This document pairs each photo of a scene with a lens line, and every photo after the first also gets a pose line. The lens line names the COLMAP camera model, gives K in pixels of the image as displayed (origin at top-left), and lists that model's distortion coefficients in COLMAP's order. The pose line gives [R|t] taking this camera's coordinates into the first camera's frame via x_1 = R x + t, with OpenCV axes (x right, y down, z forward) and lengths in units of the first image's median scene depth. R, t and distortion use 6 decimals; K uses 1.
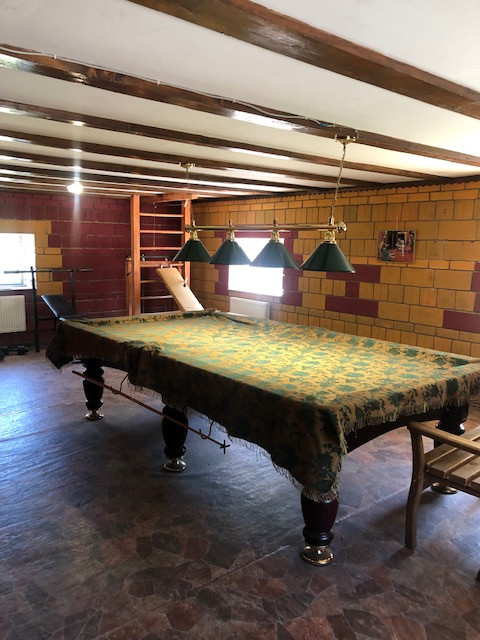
lens RADIAL K [[522.7, 0, 238.1], [0, 522.7, 314.8], [0, 0, 1]] dist [0.006213, 0.001362]
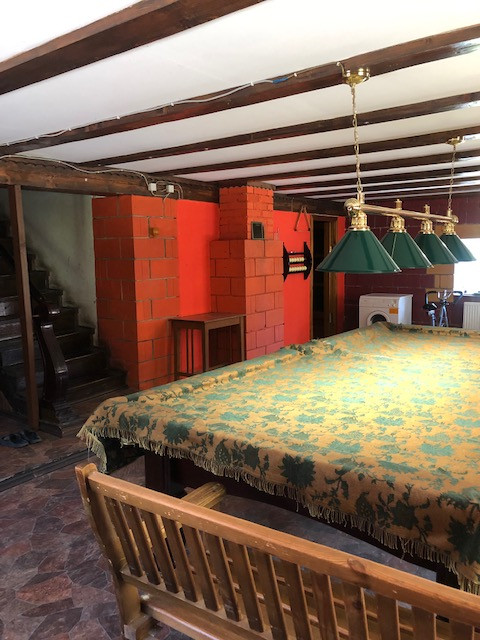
lens RADIAL K [[520.0, 0, 240.0], [0, 520.0, 308.5], [0, 0, 1]] dist [0.003640, 0.003119]
pose [[0.244737, 0.080059, -0.966279, 0.987926], [-0.113380, 0.992111, 0.053482, -0.065337], [0.962938, 0.096468, 0.251883, 0.833528]]
